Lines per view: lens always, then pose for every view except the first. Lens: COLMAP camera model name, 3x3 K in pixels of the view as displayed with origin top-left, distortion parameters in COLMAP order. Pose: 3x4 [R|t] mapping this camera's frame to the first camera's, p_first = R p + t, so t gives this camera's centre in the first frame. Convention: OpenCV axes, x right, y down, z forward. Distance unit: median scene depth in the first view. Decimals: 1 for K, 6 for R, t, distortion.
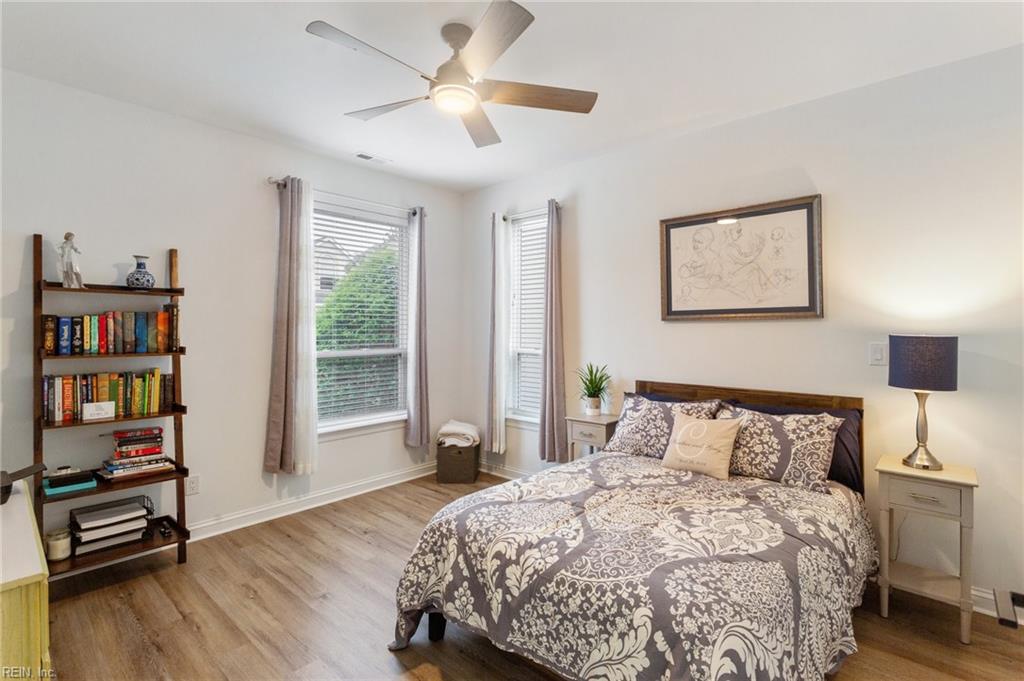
lens RADIAL K [[495.1, 0, 510.8], [0, 495.1, 321.7], [0, 0, 1]] dist [-0.000681, 0.000153]
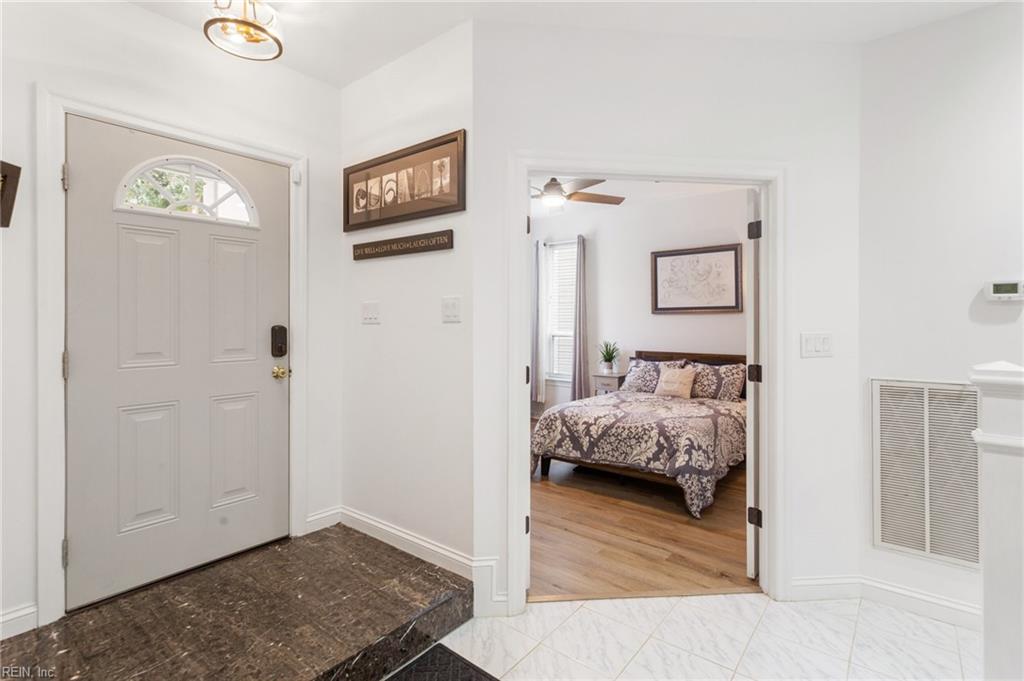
lens RADIAL K [[495.1, 0, 510.8], [0, 495.1, 321.7], [0, 0, 1]] dist [-0.000681, 0.000153]
pose [[0.998509, -0.001912, 0.054557, -0.348061], [0.000953, 0.999845, 0.017608, -0.007112], [-0.054582, -0.017529, 0.998355, -0.848895]]
